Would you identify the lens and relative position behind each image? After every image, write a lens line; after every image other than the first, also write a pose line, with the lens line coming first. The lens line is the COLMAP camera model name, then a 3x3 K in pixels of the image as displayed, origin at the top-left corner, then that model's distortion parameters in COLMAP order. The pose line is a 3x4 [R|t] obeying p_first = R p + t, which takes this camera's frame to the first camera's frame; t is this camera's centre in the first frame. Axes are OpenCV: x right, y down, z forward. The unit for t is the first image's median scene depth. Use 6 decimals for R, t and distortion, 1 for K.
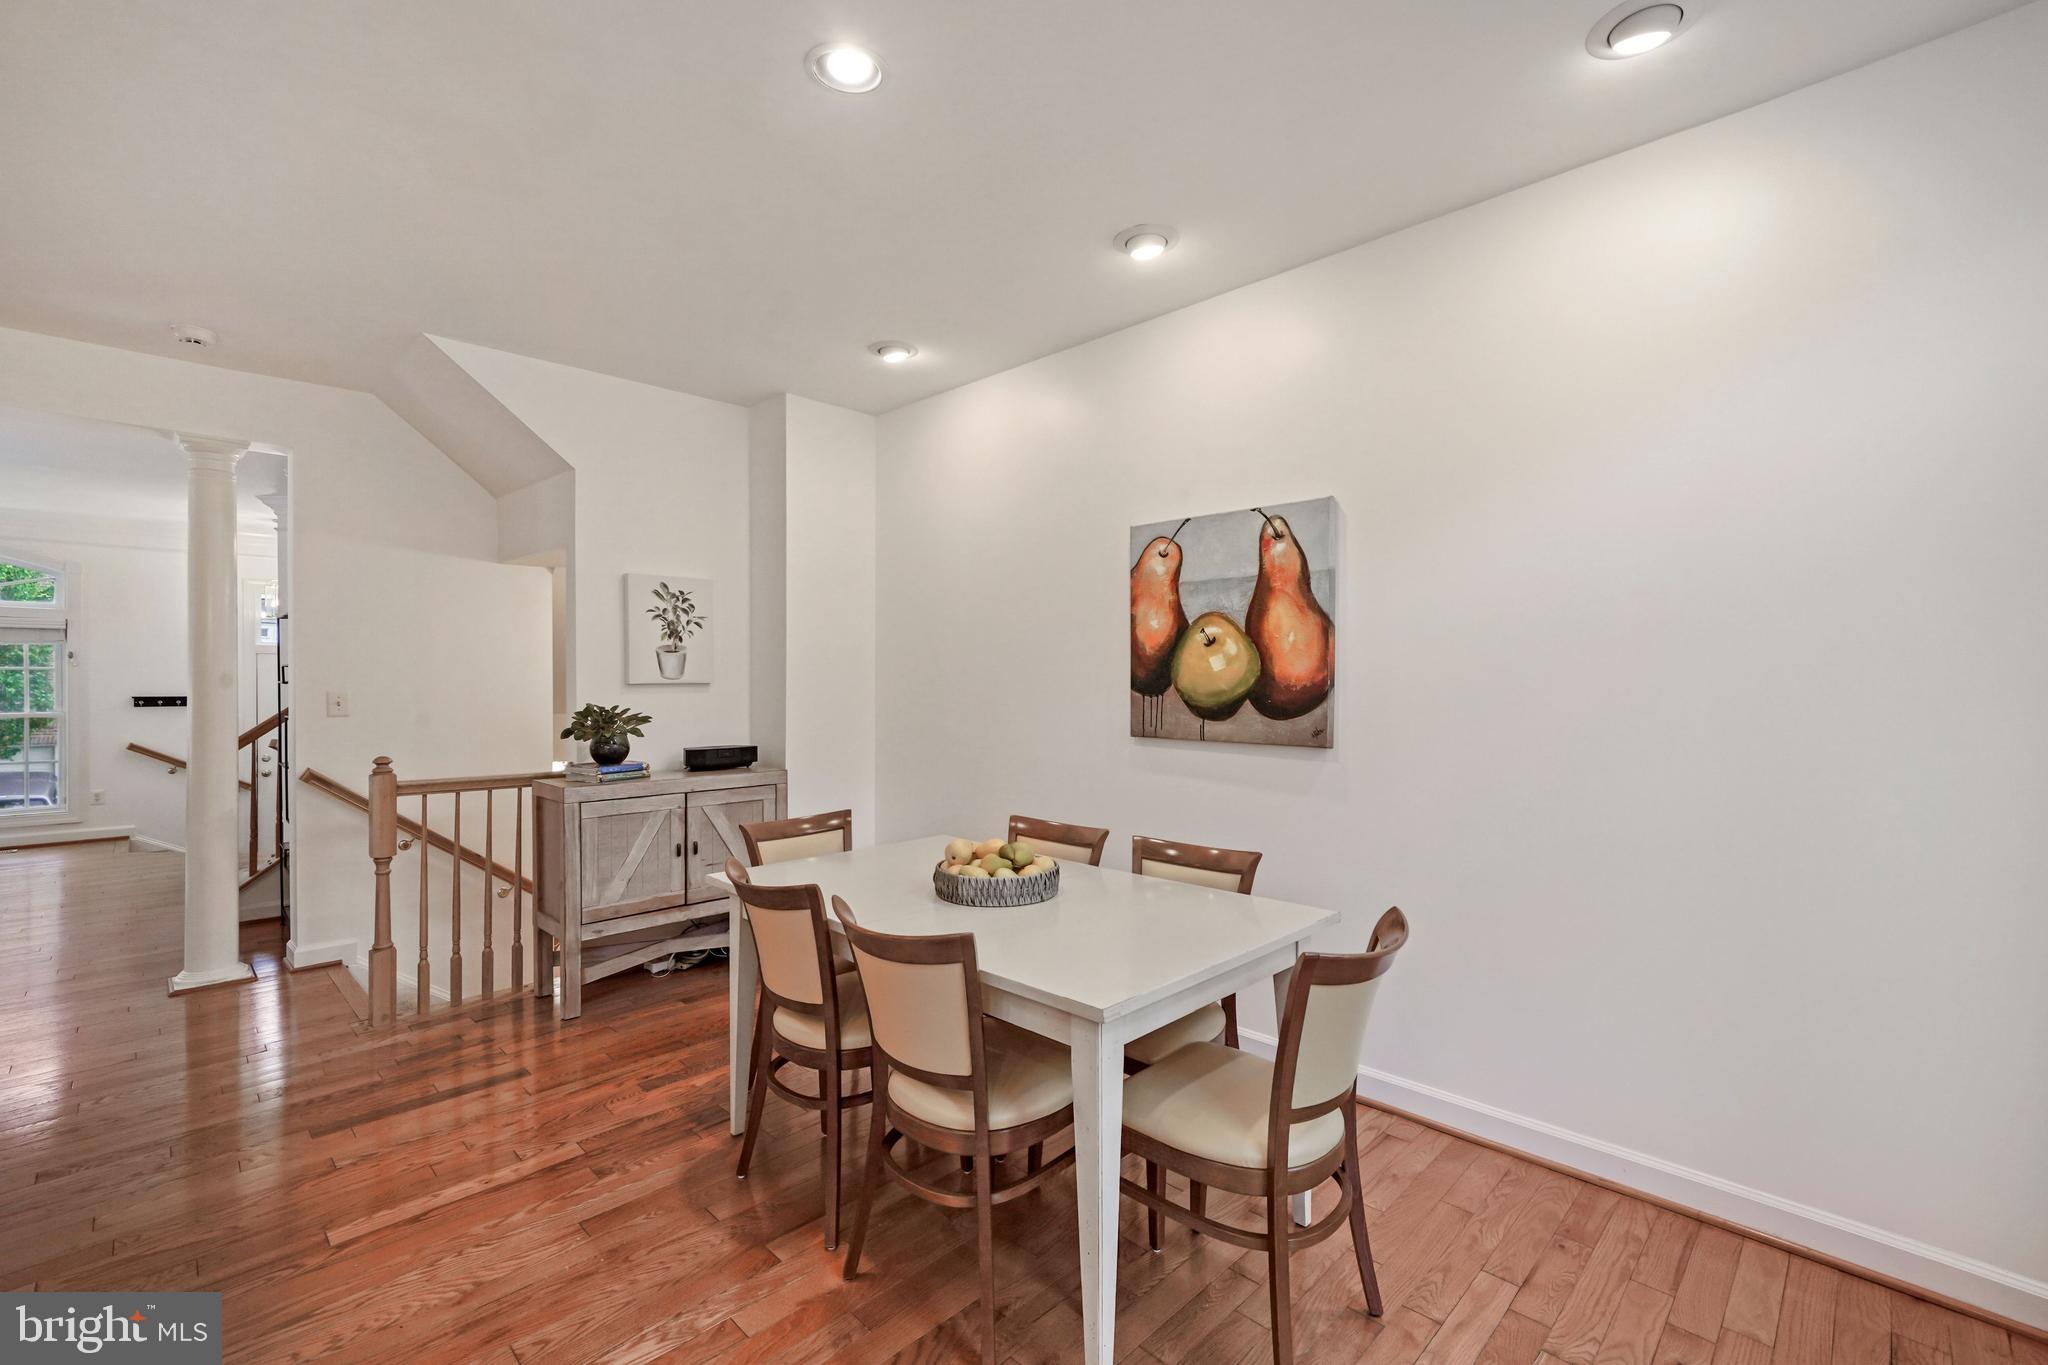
lens RADIAL K [[881.6, 0, 1034.3], [0, 881.6, 687.8], [0, 0, 1]] dist [0.004132, -0.001342]
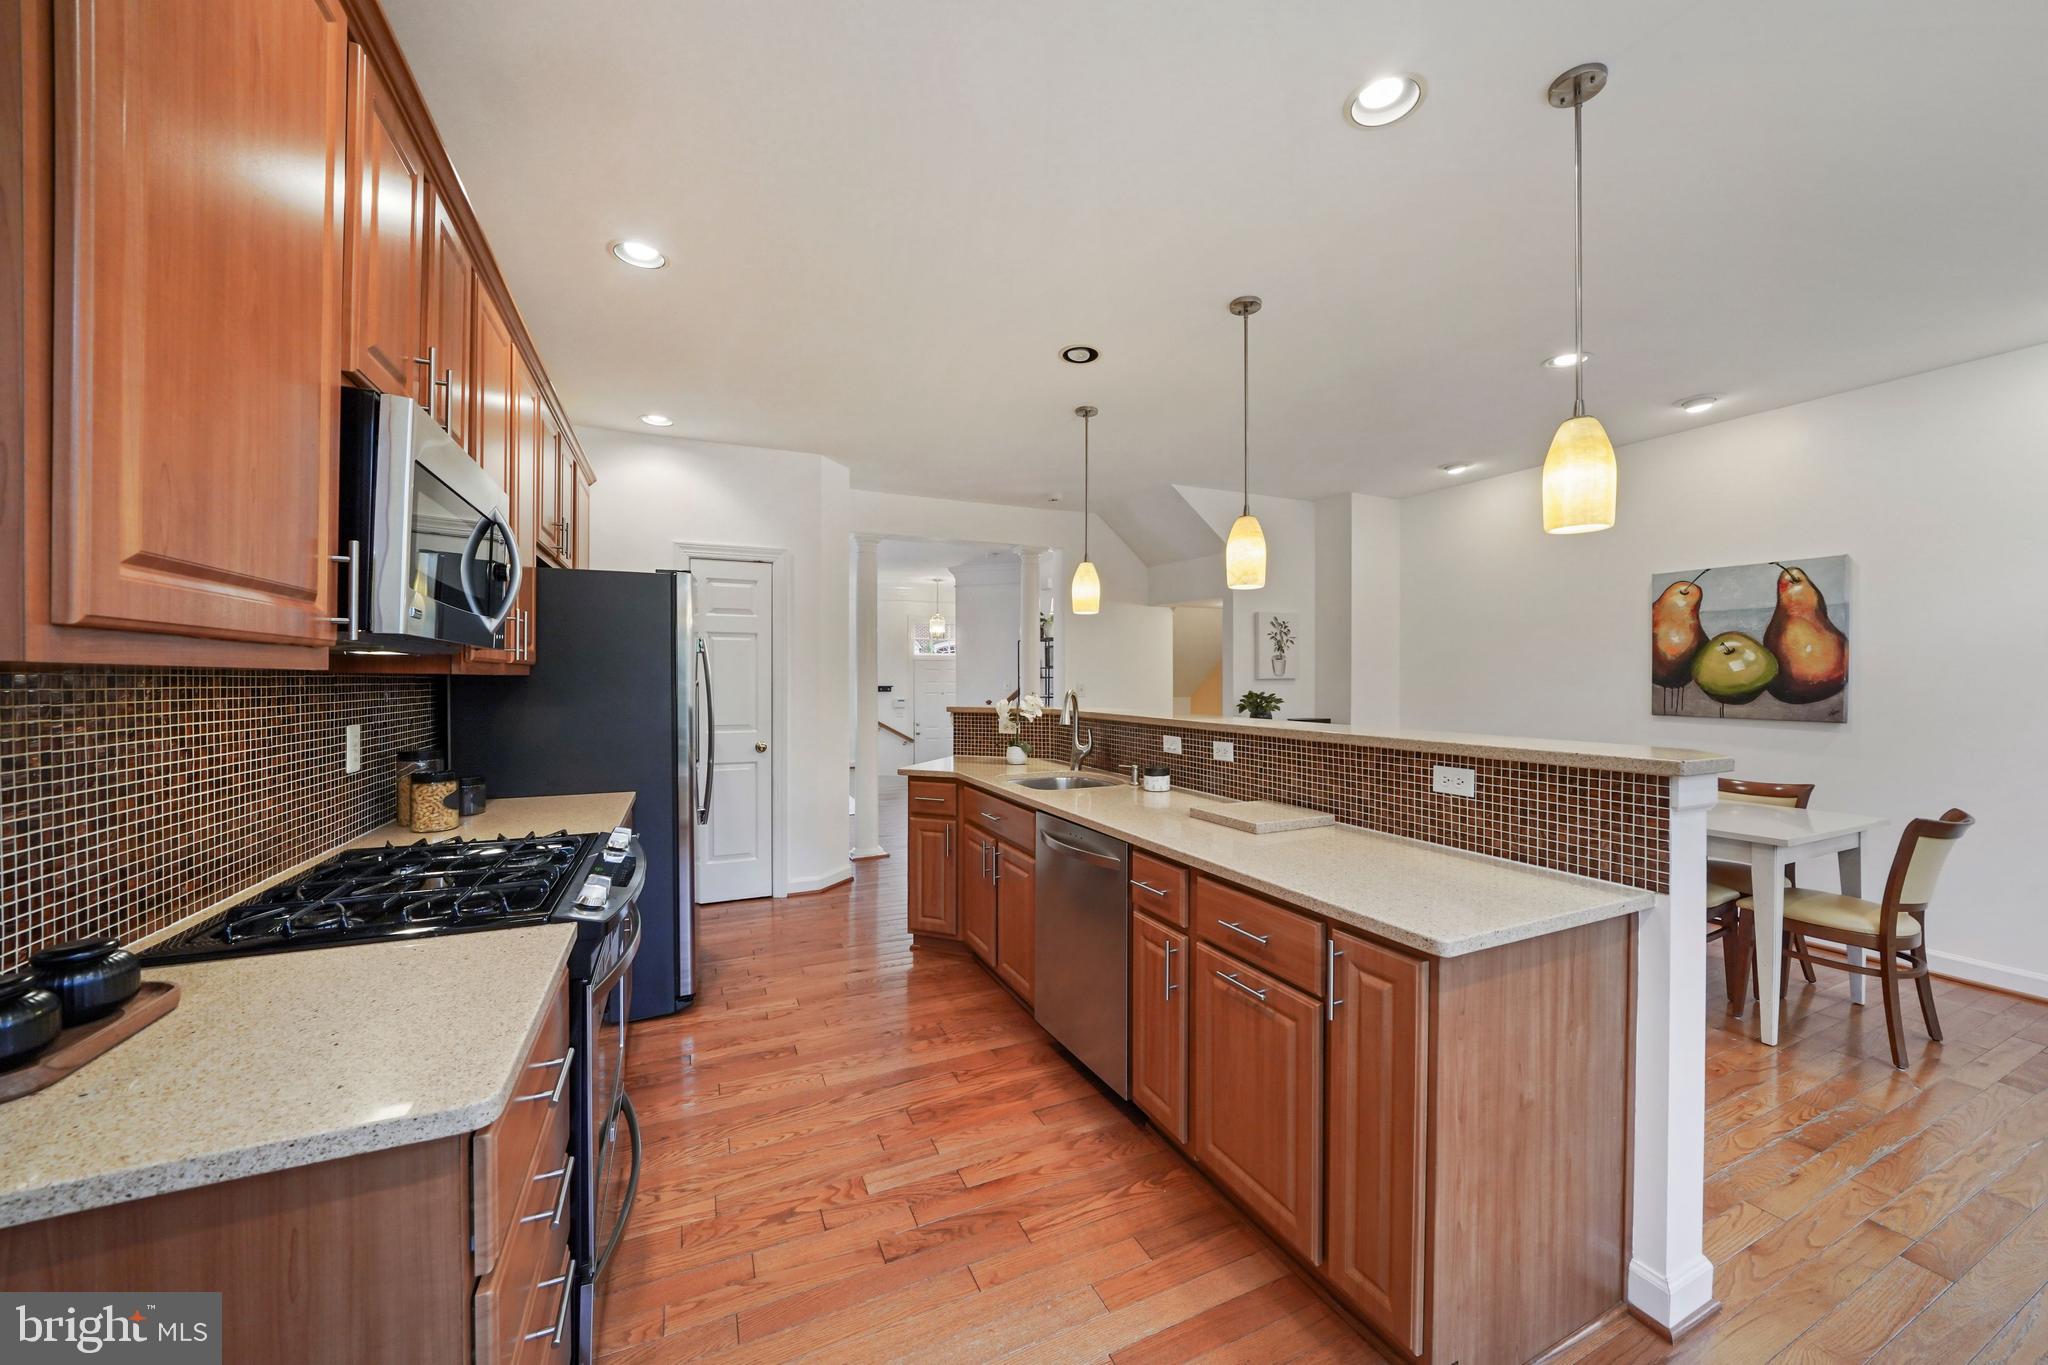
lens RADIAL K [[745.6, 0, 1037.2], [0, 745.6, 681.3], [0, 0, 1]] dist [-0.015672, 0.000700]
pose [[0.936901, 0.002459, -0.349585, -0.449607], [-0.002906, 0.999995, -0.000754, 0.002560], [0.349582, 0.001722, 0.936904, -0.559854]]
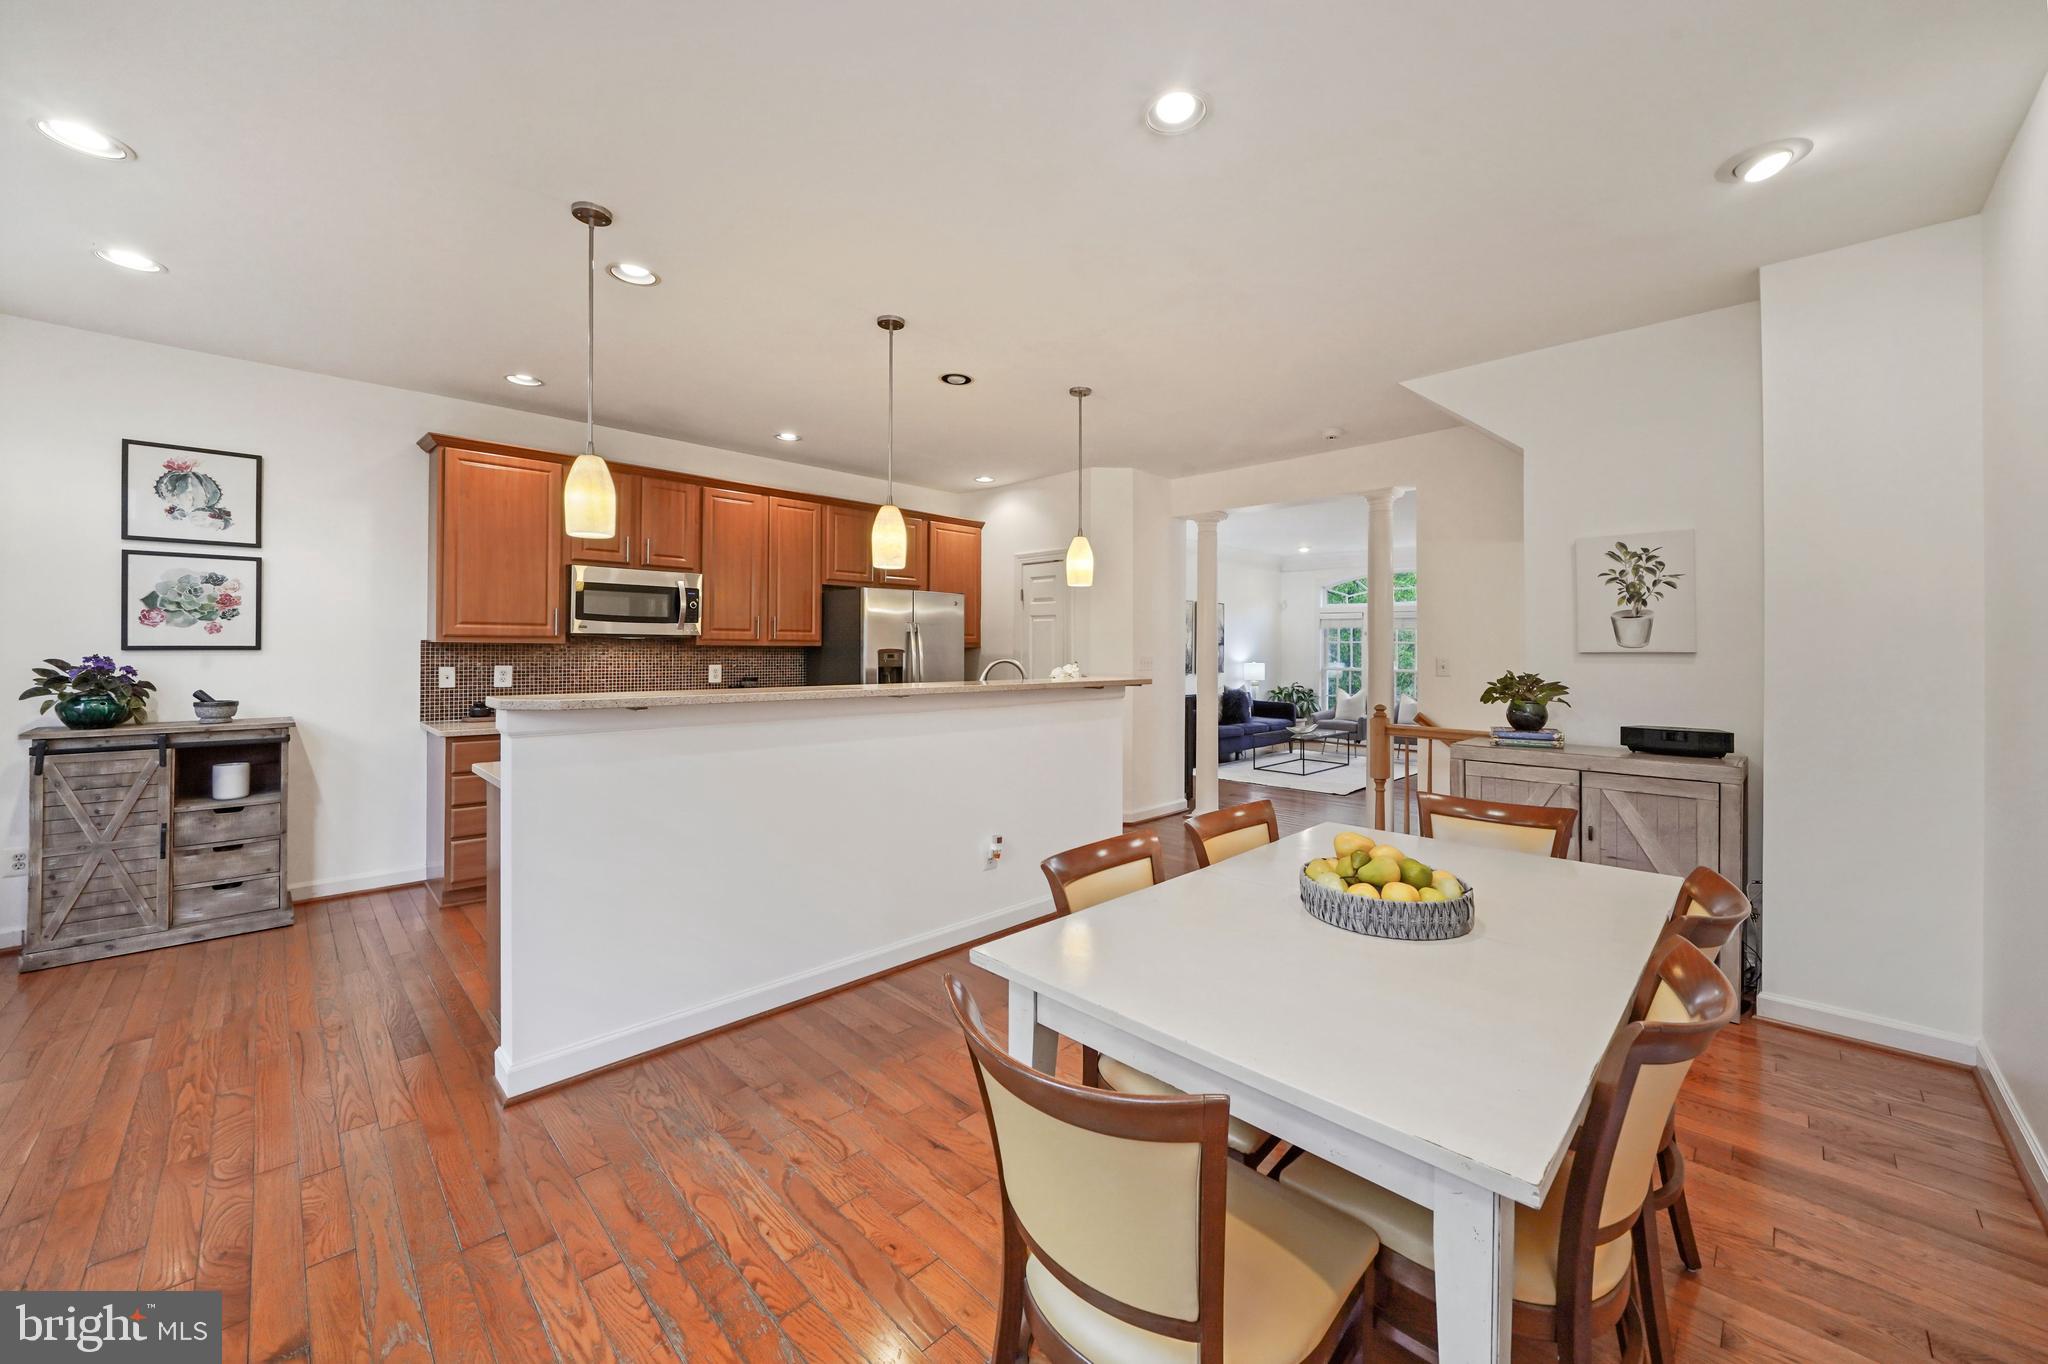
lens RADIAL K [[745.6, 0, 1065.4], [0, 745.6, 646.6], [0, 0, 1]] dist [-0.015672, 0.000700]
pose [[0.017891, -0.004698, -0.999829, 0.432367], [-0.012901, 0.999905, -0.004929, 0.000663], [0.999757, 0.012987, 0.017829, 0.522823]]
